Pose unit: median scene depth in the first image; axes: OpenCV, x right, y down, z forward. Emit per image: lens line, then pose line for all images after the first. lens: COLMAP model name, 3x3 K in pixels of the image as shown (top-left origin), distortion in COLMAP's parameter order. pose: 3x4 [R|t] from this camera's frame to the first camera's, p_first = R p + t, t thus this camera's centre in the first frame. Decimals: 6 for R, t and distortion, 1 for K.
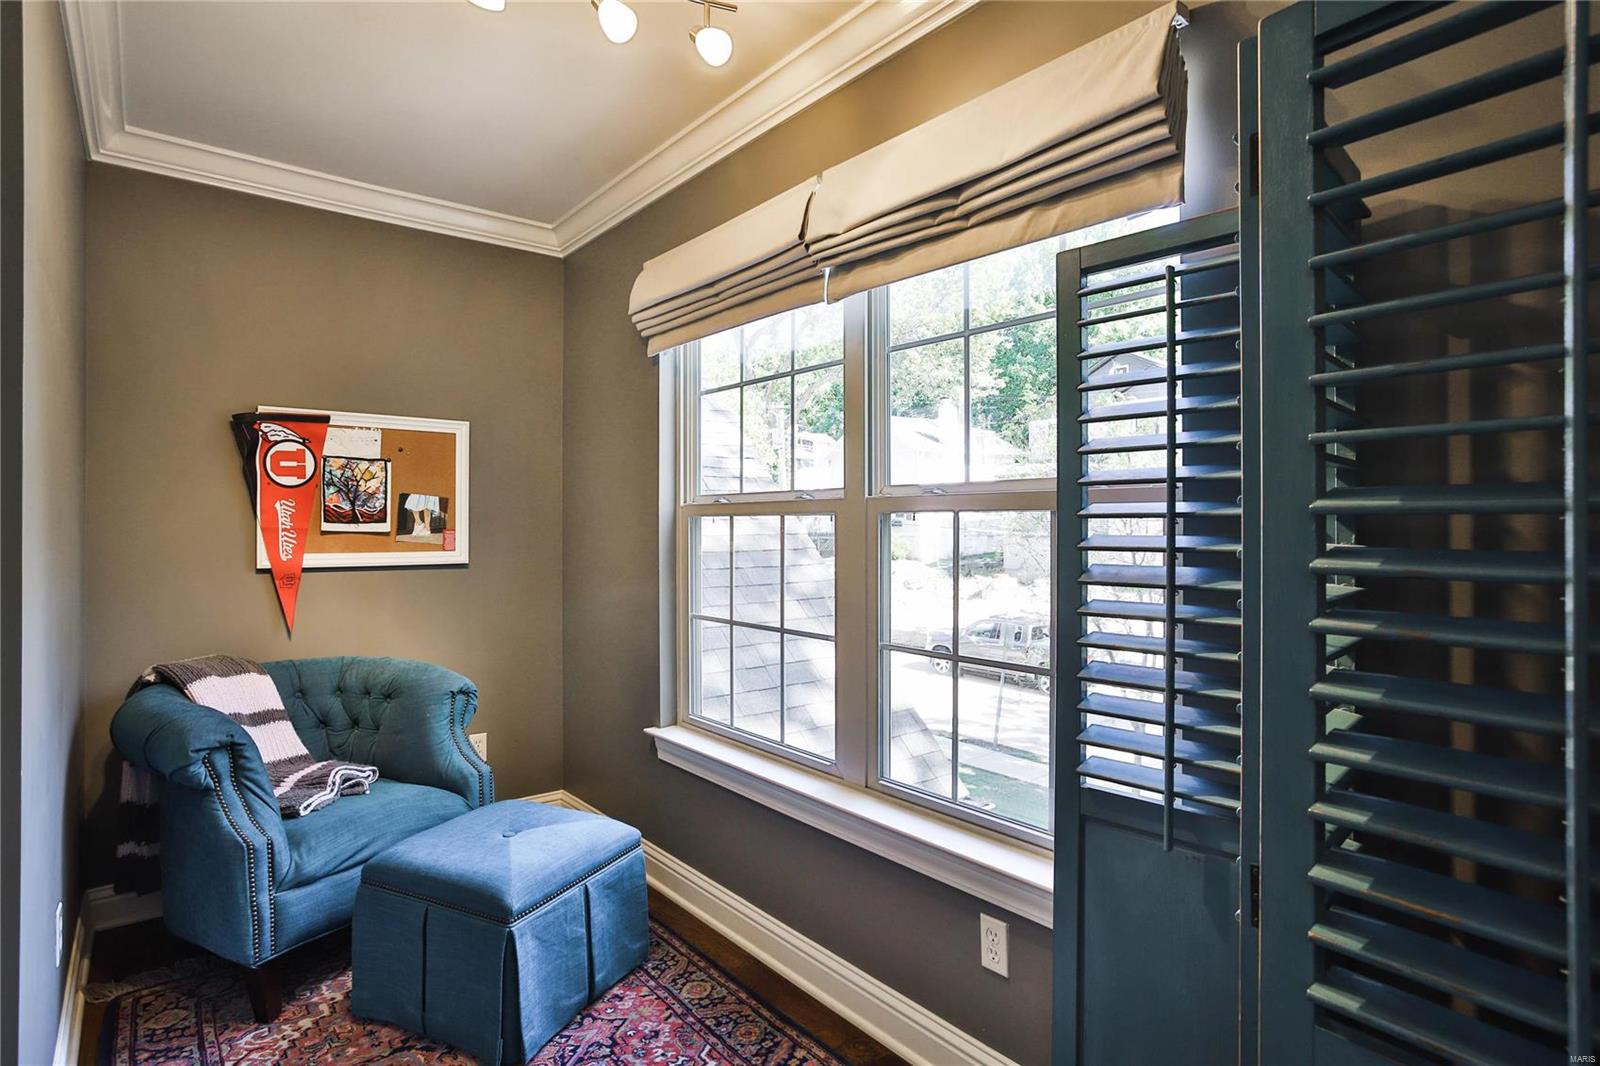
lens RADIAL K [[833.6, 0, 774.7], [0, 833.6, 526.9], [0, 0, 1]] dist [-0.020008, 0.001232]
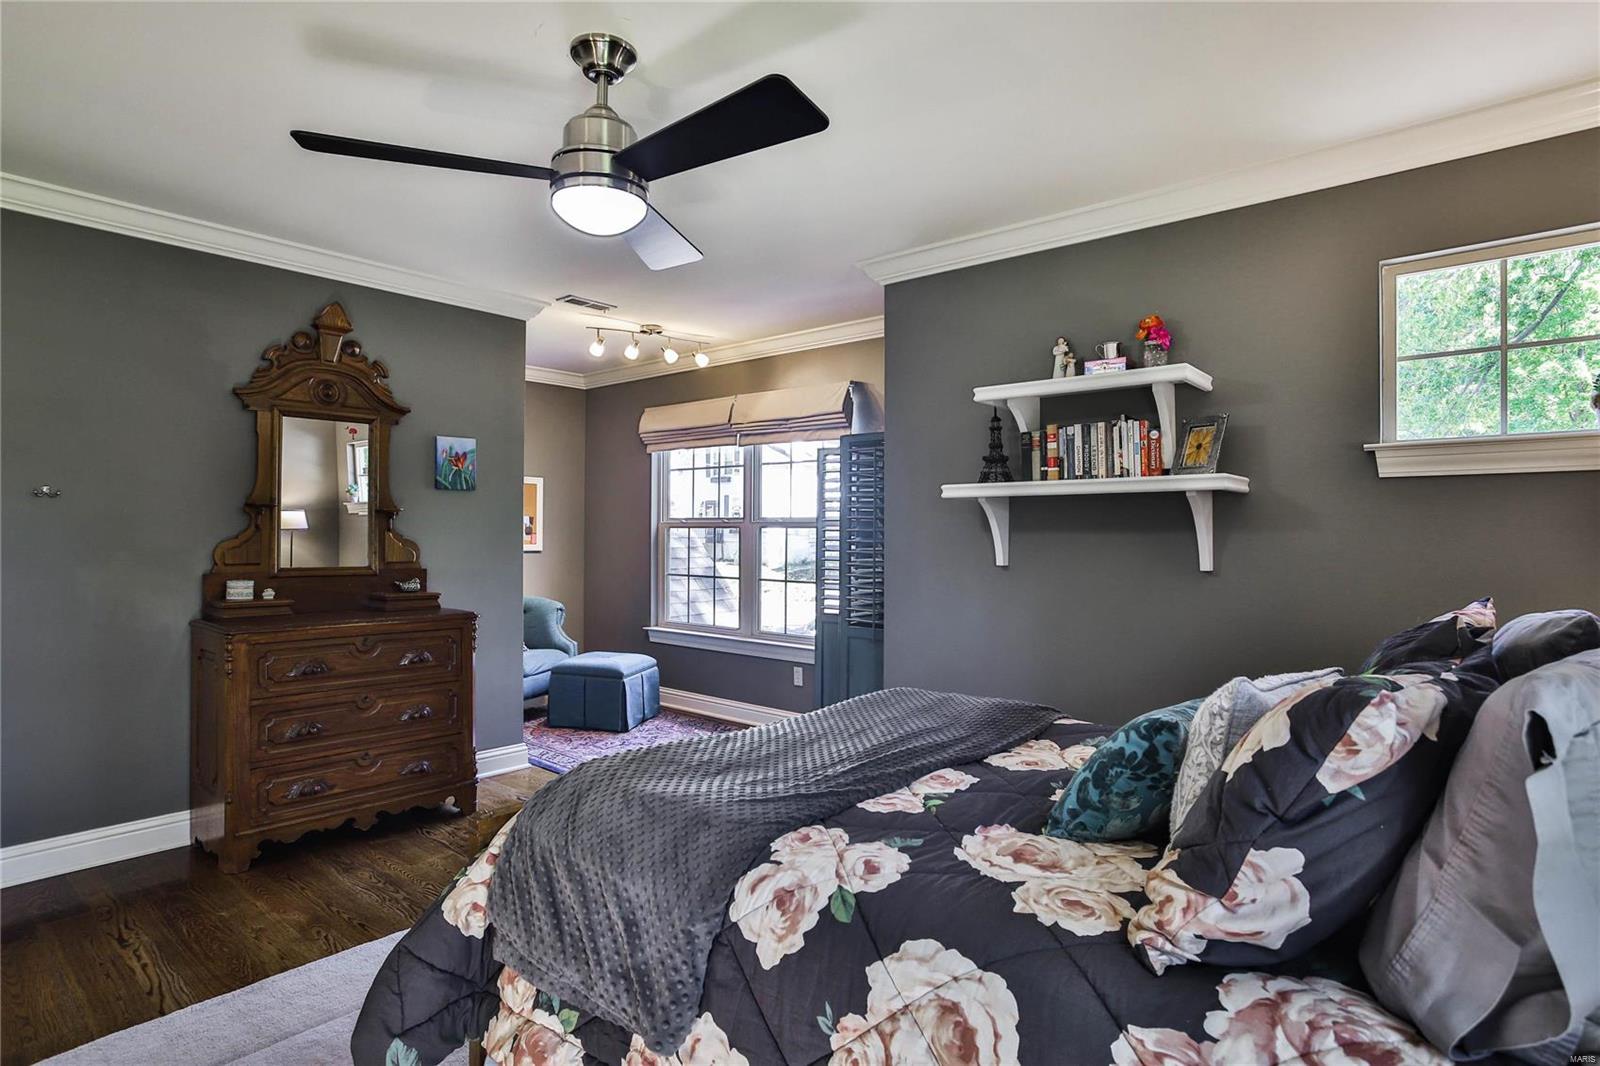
lens RADIAL K [[833.6, 0, 774.7], [0, 833.6, 526.9], [0, 0, 1]] dist [-0.020008, 0.001232]
pose [[0.982152, 0.009198, 0.187862, -0.311900], [-0.006947, 0.999896, -0.012635, 0.012505], [-0.187959, 0.011105, 0.982114, -1.566165]]
